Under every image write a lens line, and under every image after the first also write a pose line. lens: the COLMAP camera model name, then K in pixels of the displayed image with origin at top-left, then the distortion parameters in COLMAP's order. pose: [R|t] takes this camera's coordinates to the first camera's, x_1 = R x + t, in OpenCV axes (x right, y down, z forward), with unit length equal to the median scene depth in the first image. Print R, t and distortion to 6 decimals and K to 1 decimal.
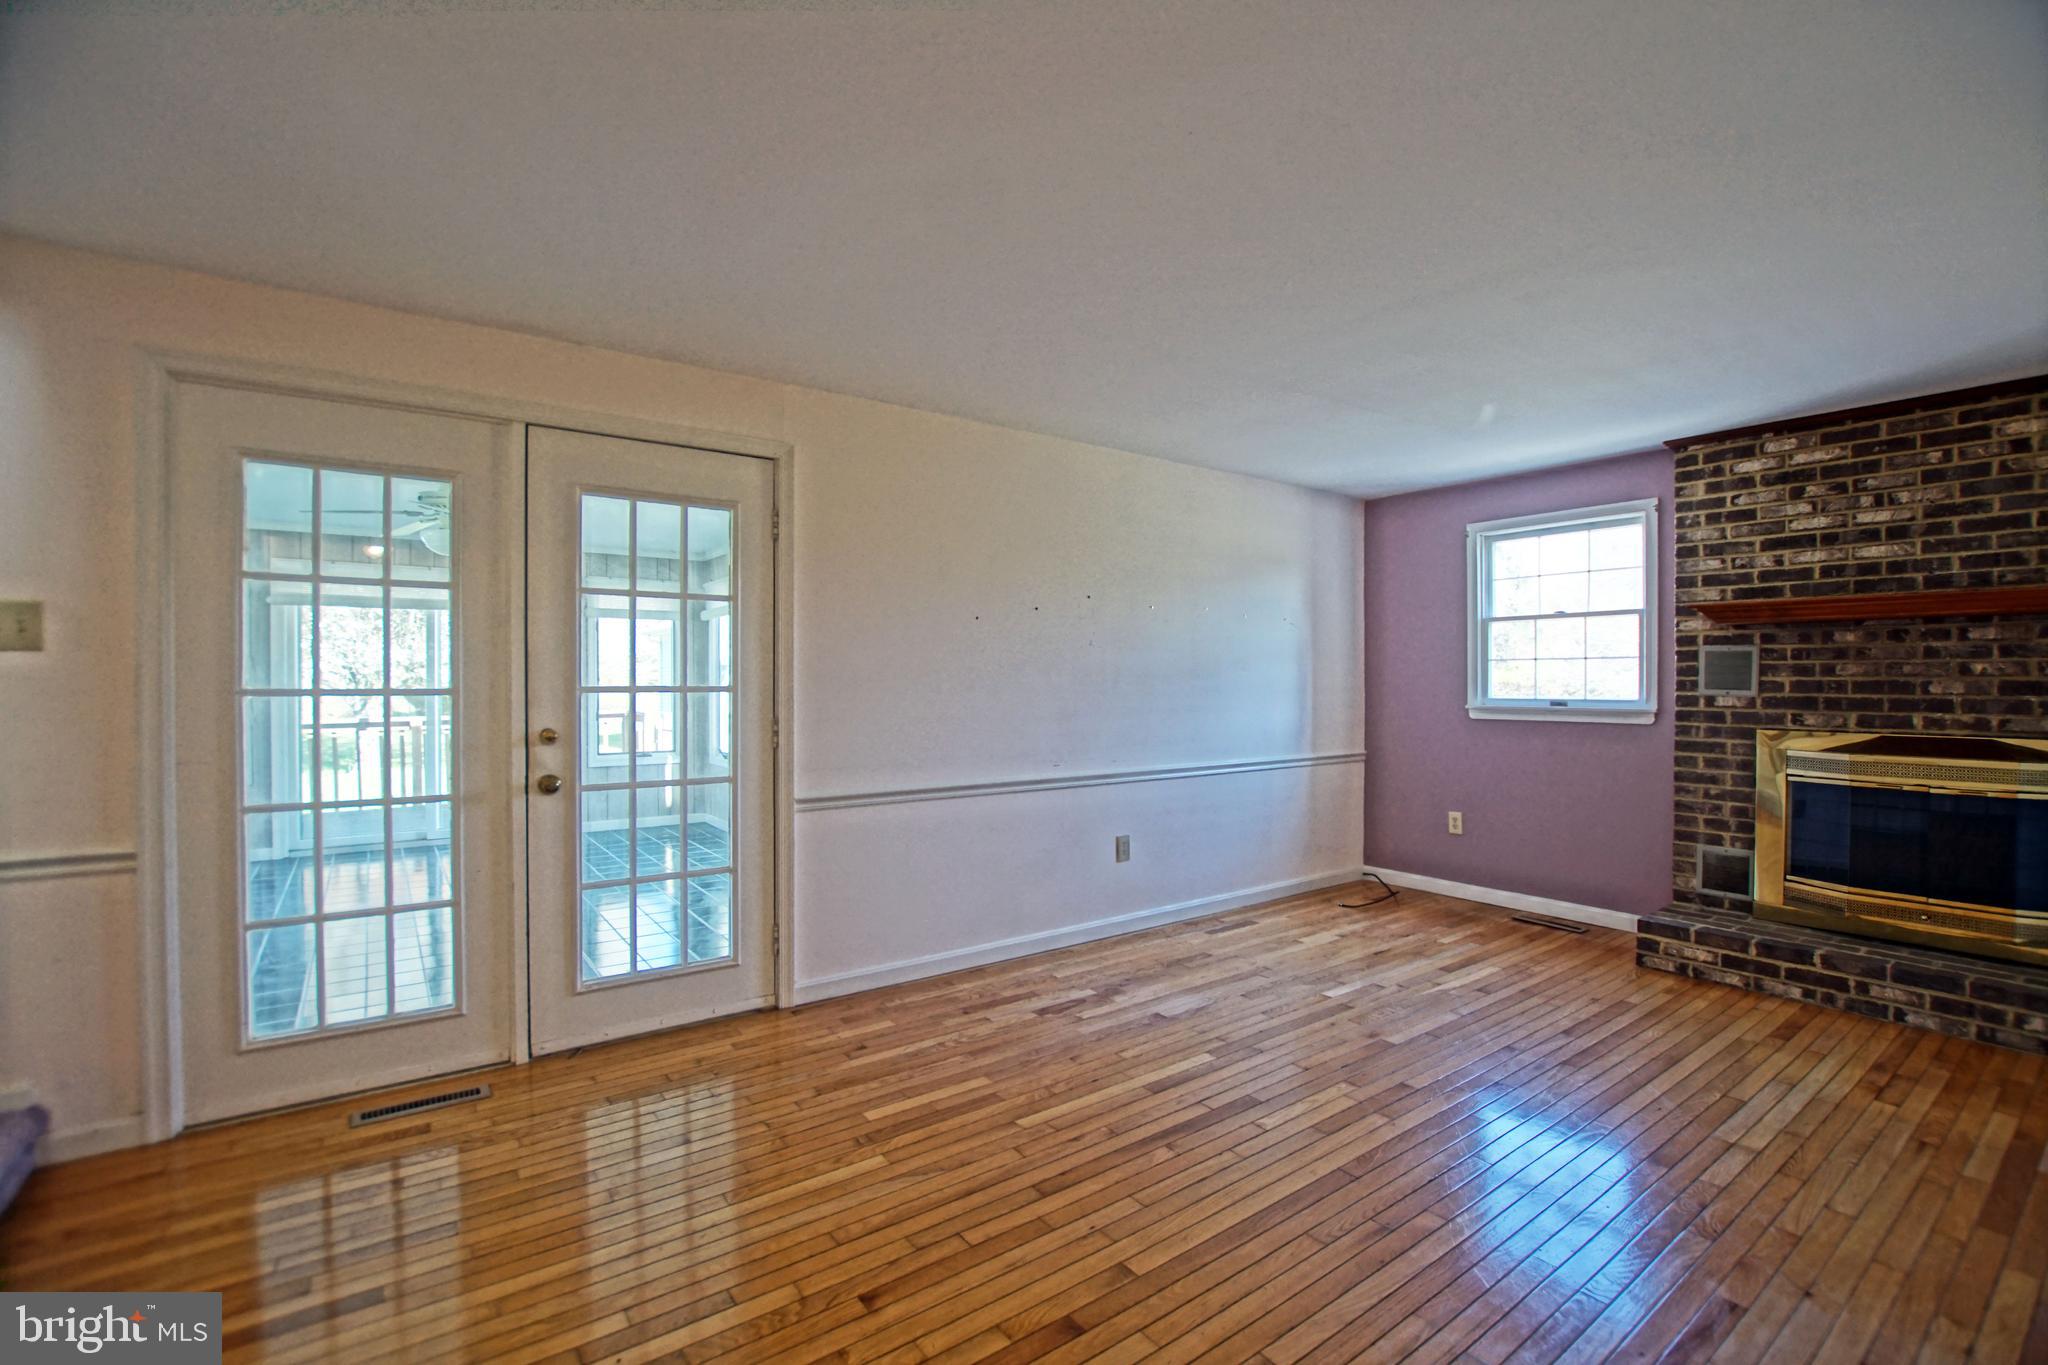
lens RADIAL K [[904.9, 0, 1031.6], [0, 904.9, 687.3], [0, 0, 1]] dist [-0.032120, 0.003633]
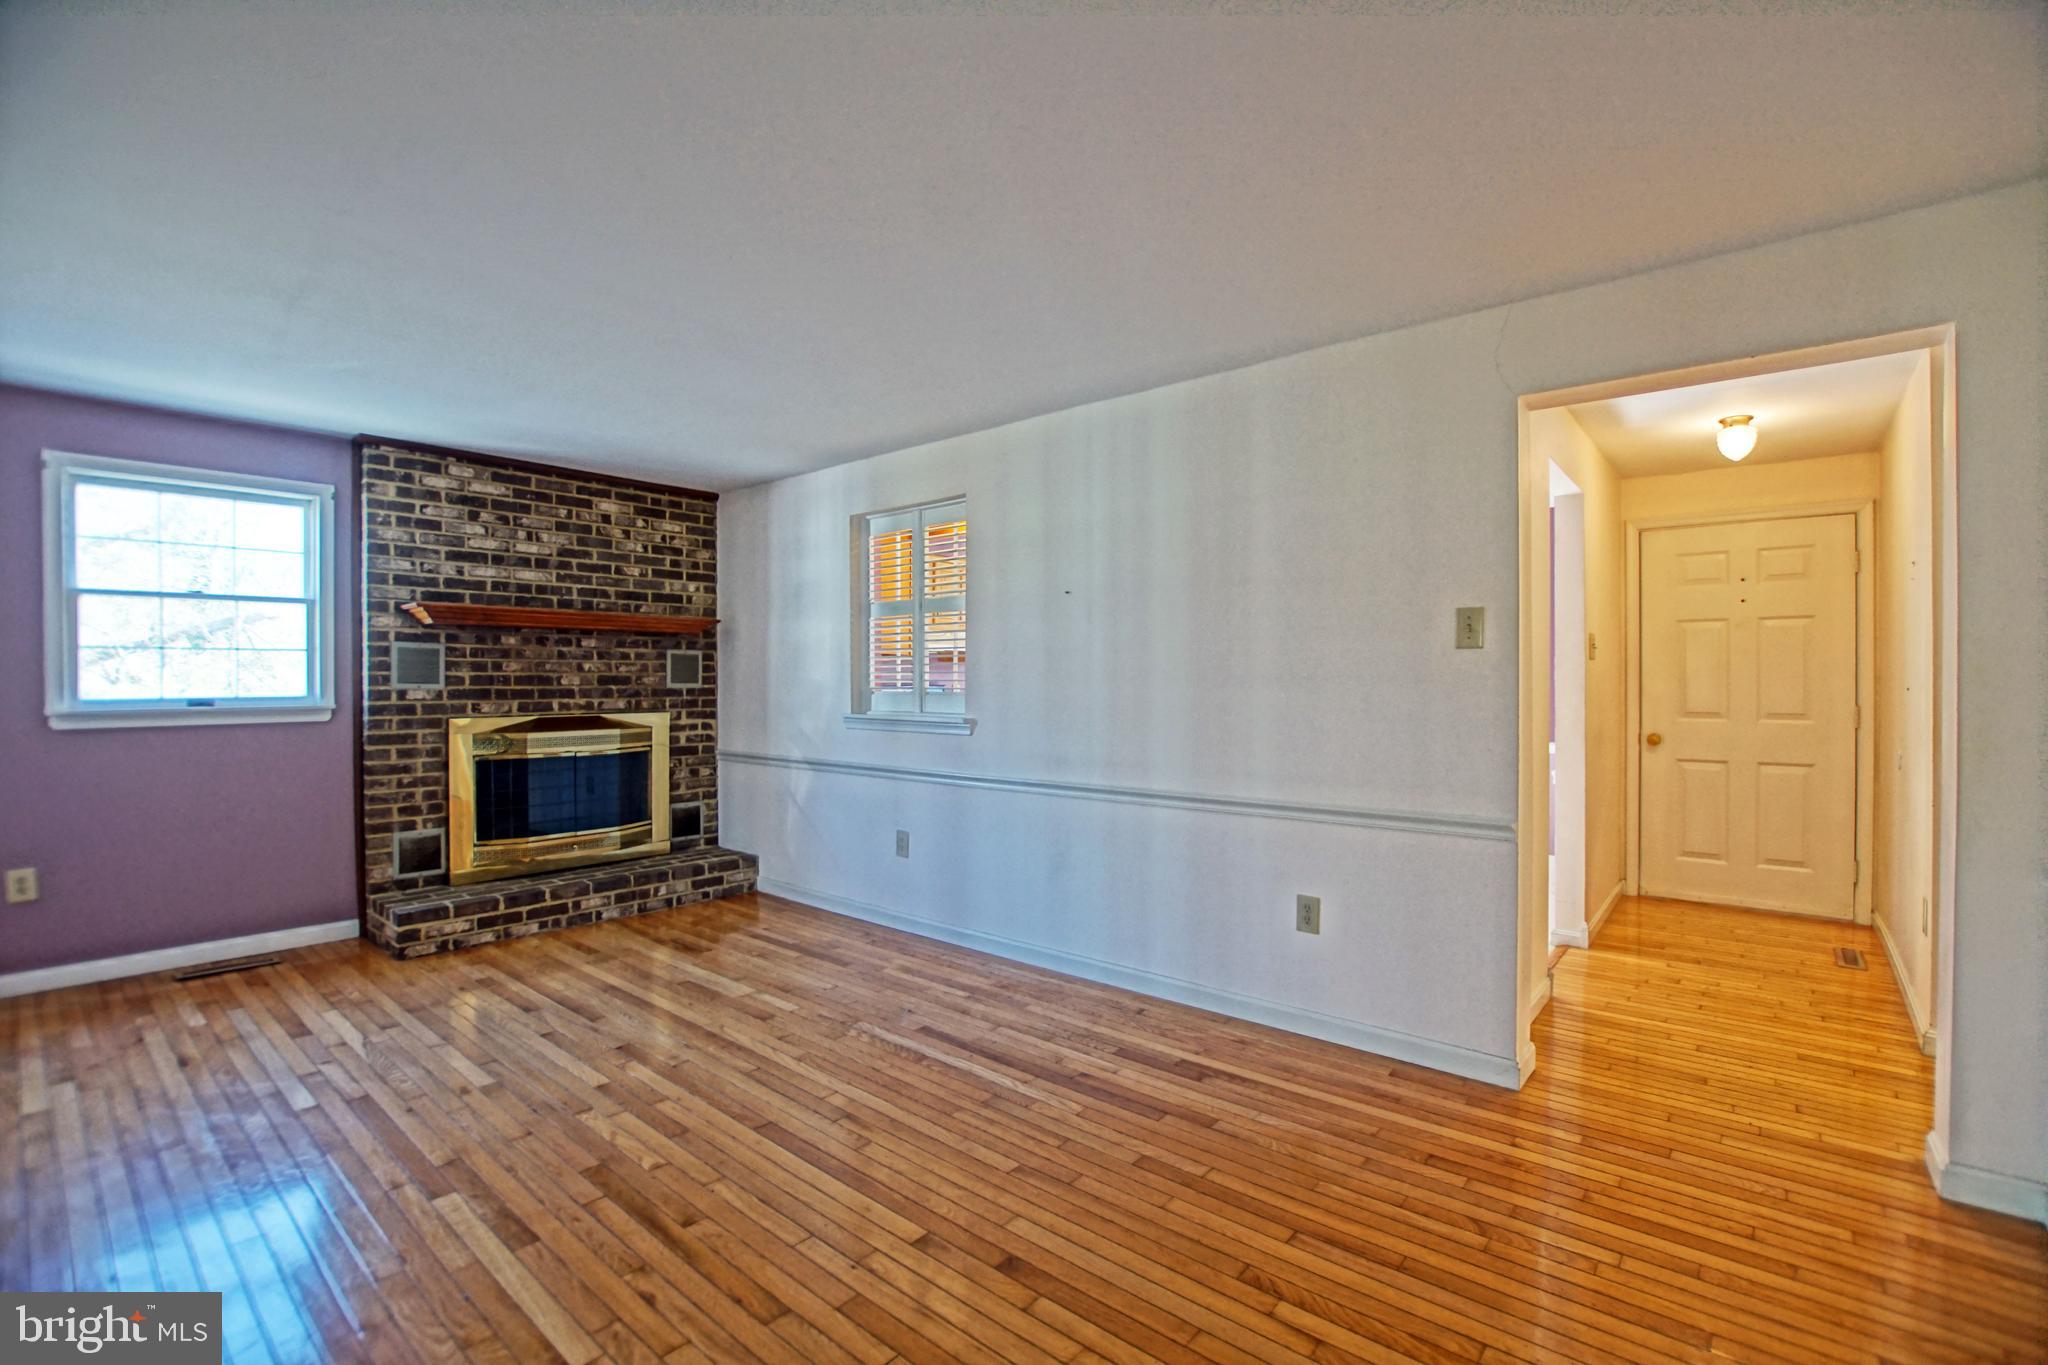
lens RADIAL K [[904.9, 0, 1031.6], [0, 904.9, 687.3], [0, 0, 1]] dist [-0.032120, 0.003633]
pose [[-0.232133, -0.009412, 0.972639, -0.465825], [0.009093, 0.999888, 0.011845, 0.001027], [-0.972642, 0.011594, -0.232021, 0.557685]]
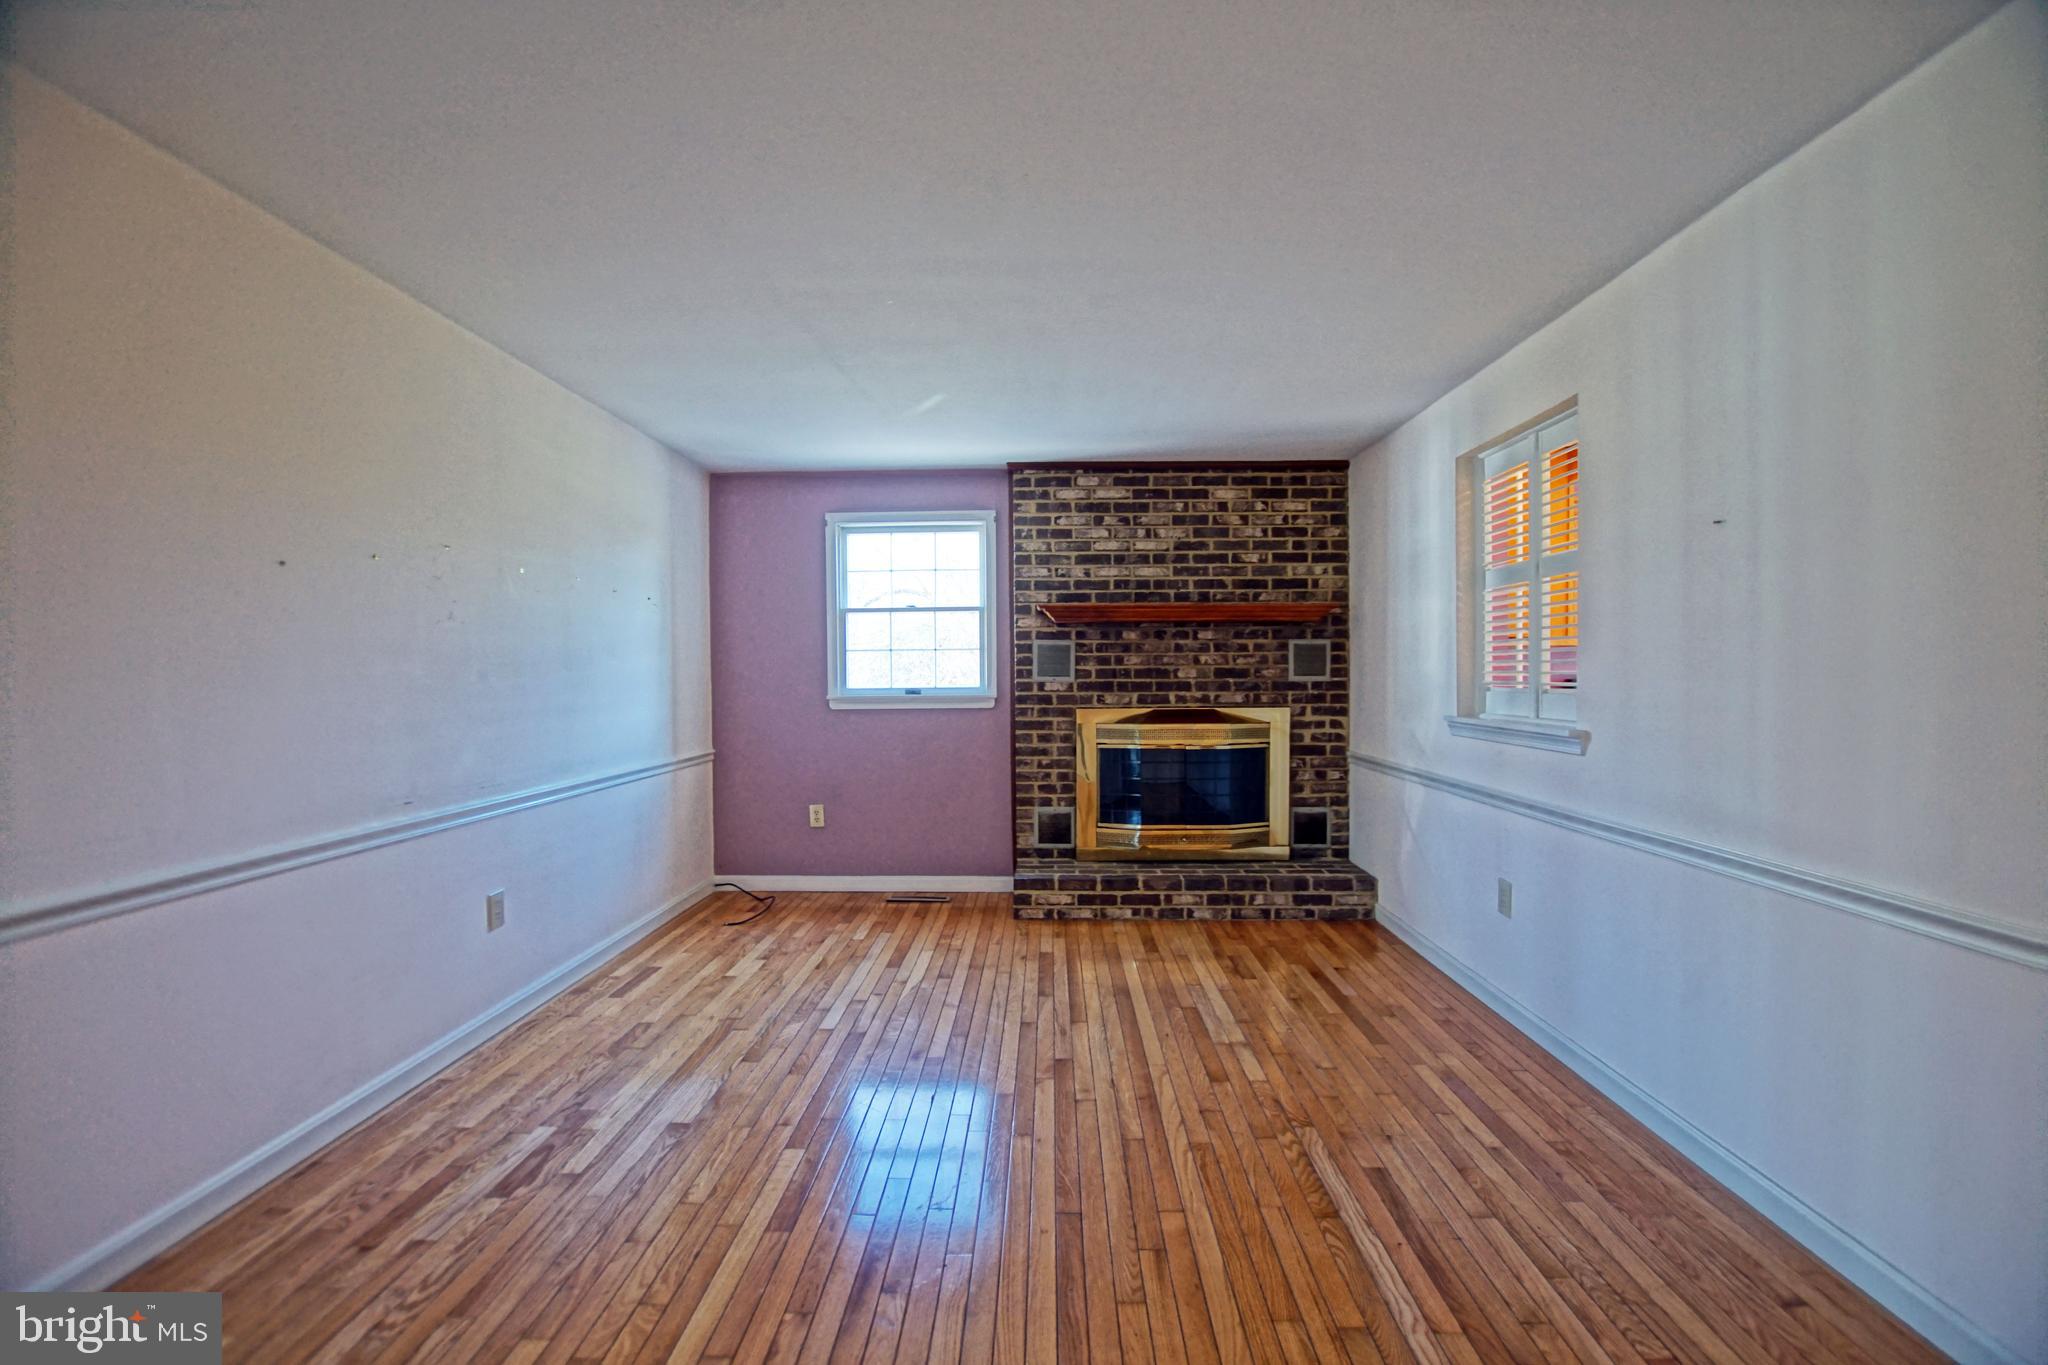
lens RADIAL K [[904.9, 0, 1031.6], [0, 904.9, 687.3], [0, 0, 1]] dist [-0.032120, 0.003633]
pose [[0.609770, -0.017515, 0.792385, -0.224172], [0.013217, 0.999841, 0.011930, 0.002190], [-0.792468, 0.003198, 0.609905, 0.287415]]
